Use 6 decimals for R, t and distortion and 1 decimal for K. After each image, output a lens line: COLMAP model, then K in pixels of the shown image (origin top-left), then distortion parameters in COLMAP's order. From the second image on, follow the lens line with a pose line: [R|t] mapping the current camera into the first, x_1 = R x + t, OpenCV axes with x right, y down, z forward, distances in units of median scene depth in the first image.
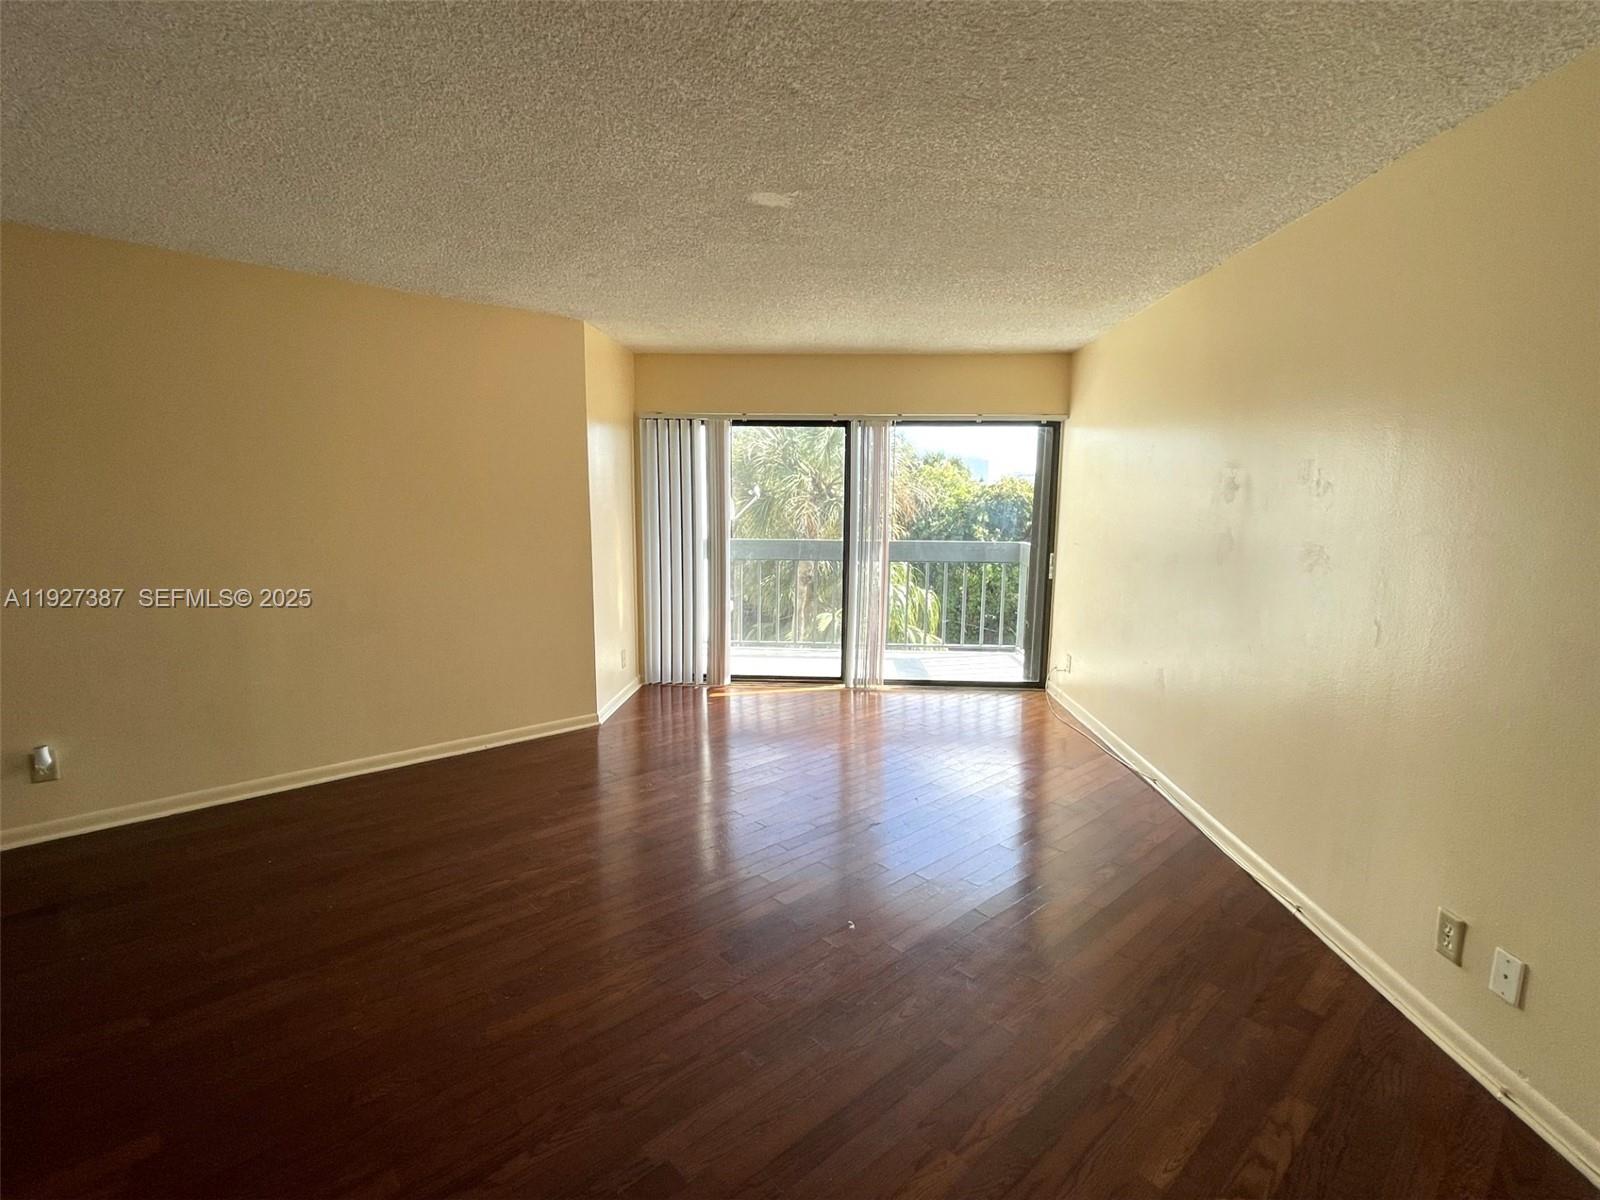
lens RADIAL K [[757.0, 0, 807.0], [0, 757.0, 599.5], [0, 0, 1]] dist [-0.003028, -0.000238]
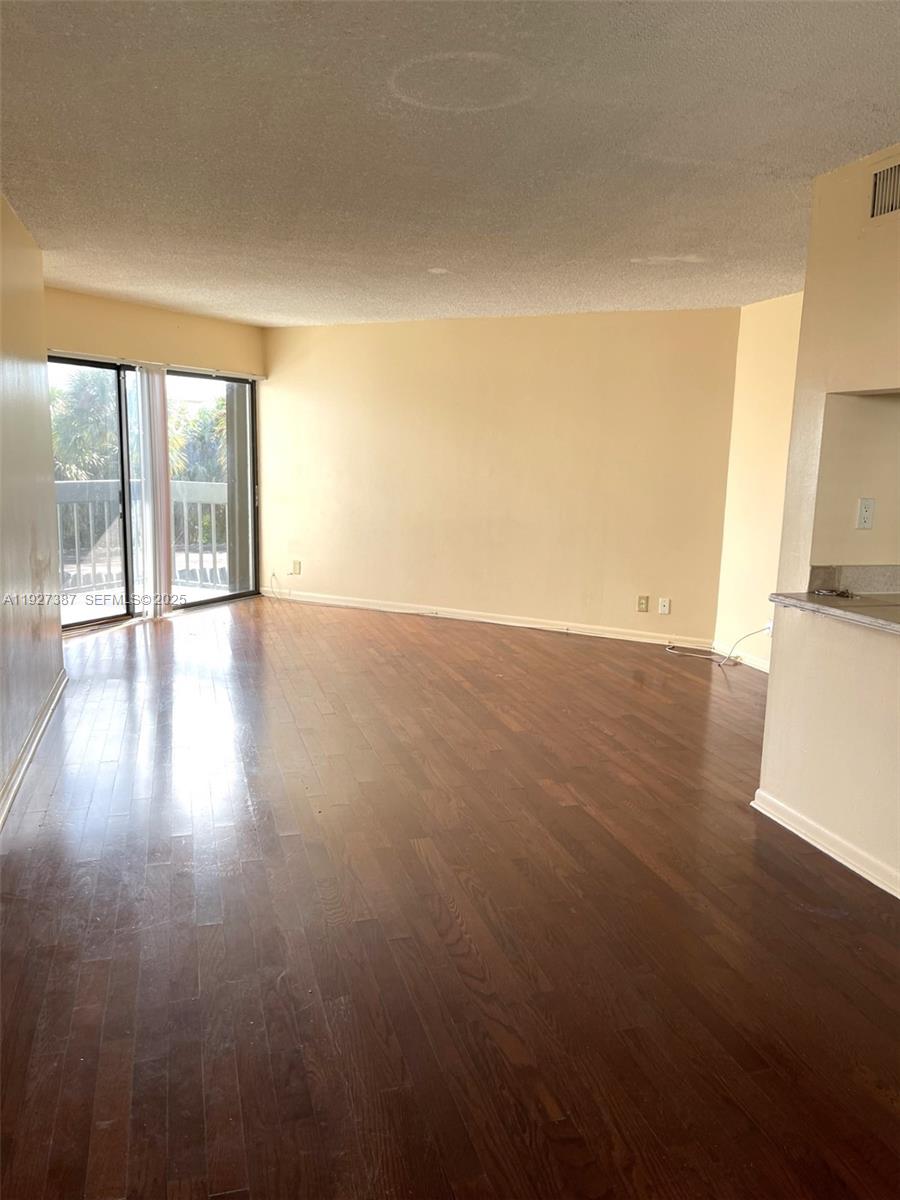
lens RADIAL K [[908.5, 0, 450.0], [0, 908.5, 600.0], [0, 0, 1]] dist [0.000980, 0.000499]
pose [[0.424101, -0.145757, 0.893808, -0.929063], [0.102742, 0.988335, 0.112422, -0.009960], [-0.899768, 0.044153, 0.434129, 0.061330]]
